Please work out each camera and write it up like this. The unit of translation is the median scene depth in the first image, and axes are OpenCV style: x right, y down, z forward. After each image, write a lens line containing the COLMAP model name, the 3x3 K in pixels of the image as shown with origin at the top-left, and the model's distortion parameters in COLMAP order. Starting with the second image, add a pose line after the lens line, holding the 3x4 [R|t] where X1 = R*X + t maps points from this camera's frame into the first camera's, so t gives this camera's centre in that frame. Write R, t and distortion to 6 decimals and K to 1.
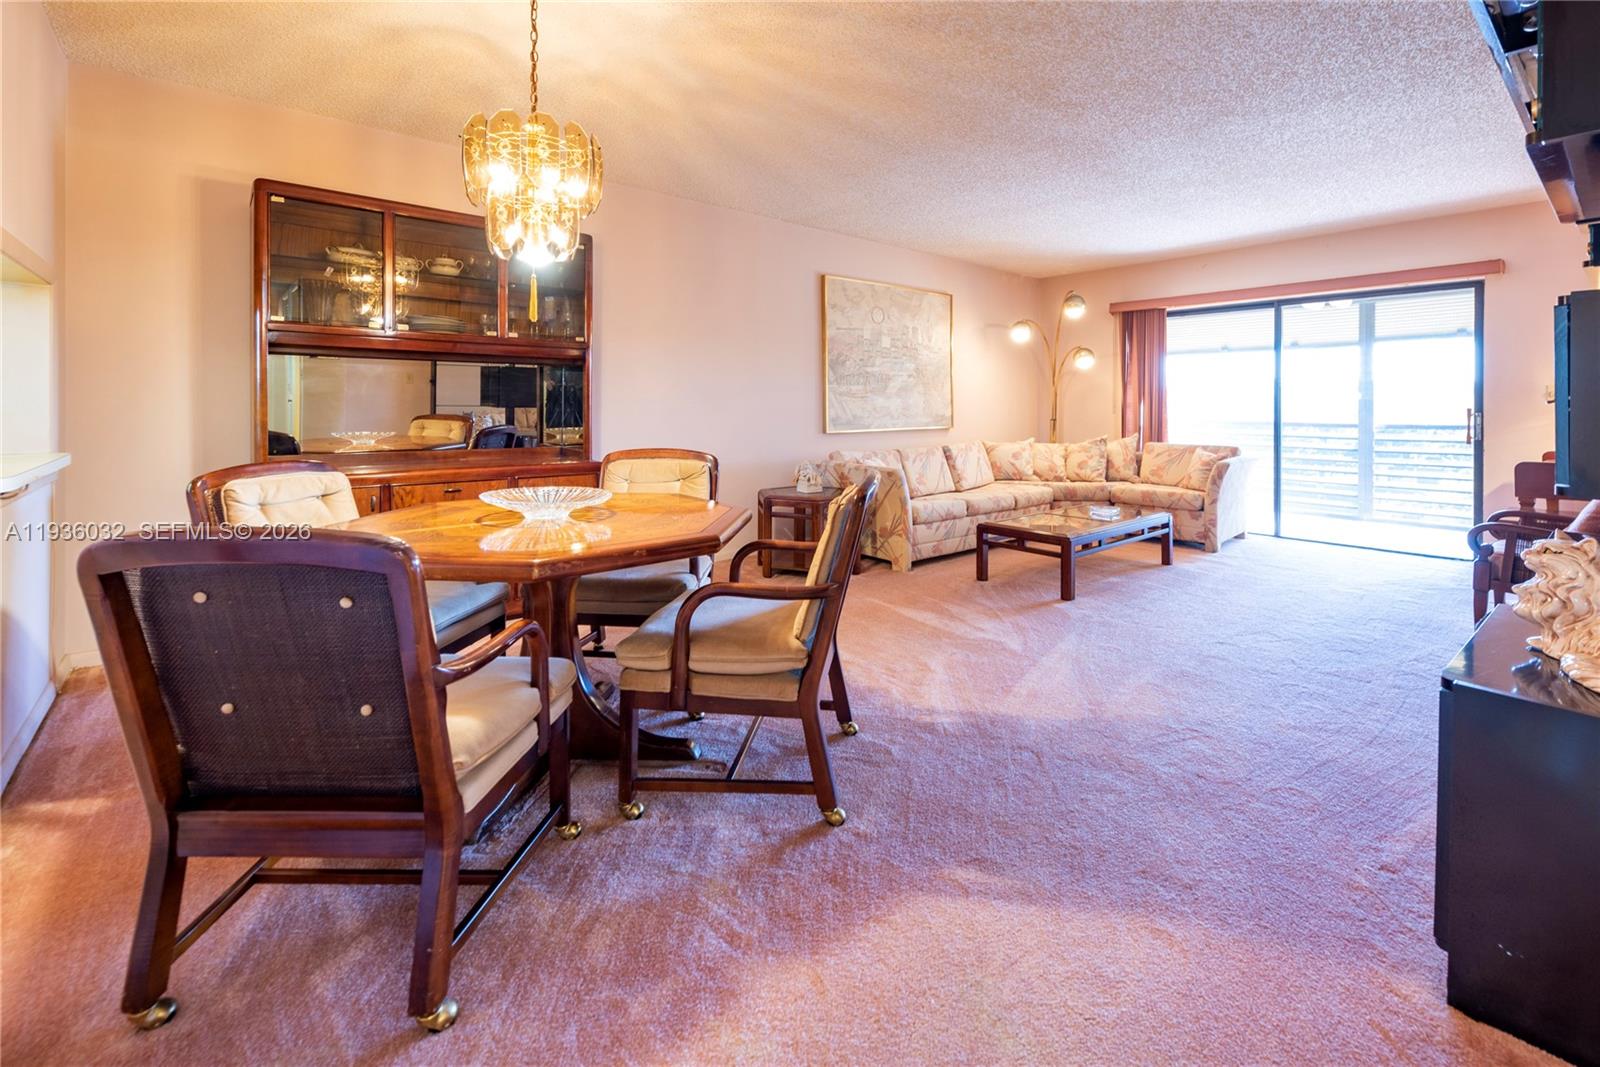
lens RADIAL K [[681.4, 0, 773.4], [0, 681.4, 423.2], [0, 0, 1]] dist [0.001074, -0.000043]
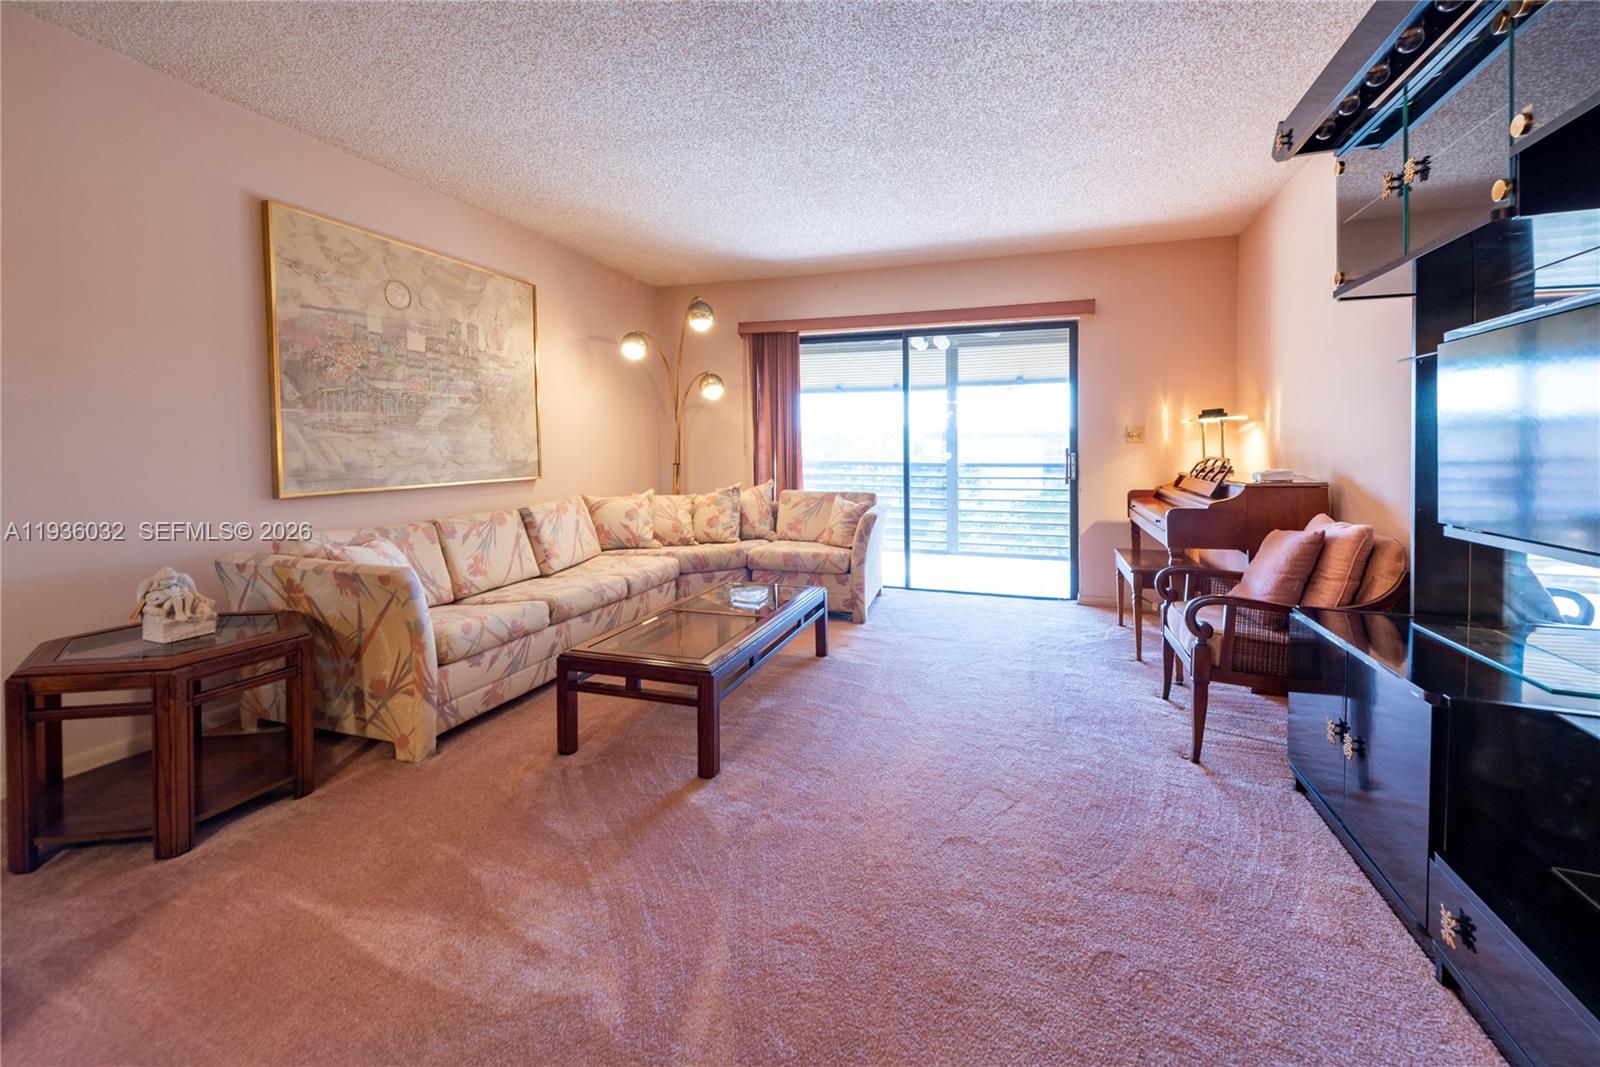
lens RADIAL K [[667.4, 0, 798.0], [0, 667.4, 460.0], [0, 0, 1]] dist [0.015332, -0.000172]
pose [[0.839108, -0.012852, 0.543813, 0.127314], [0.016366, 0.999865, -0.001623, -0.007625], [-0.543718, 0.010262, 0.839205, 0.322840]]
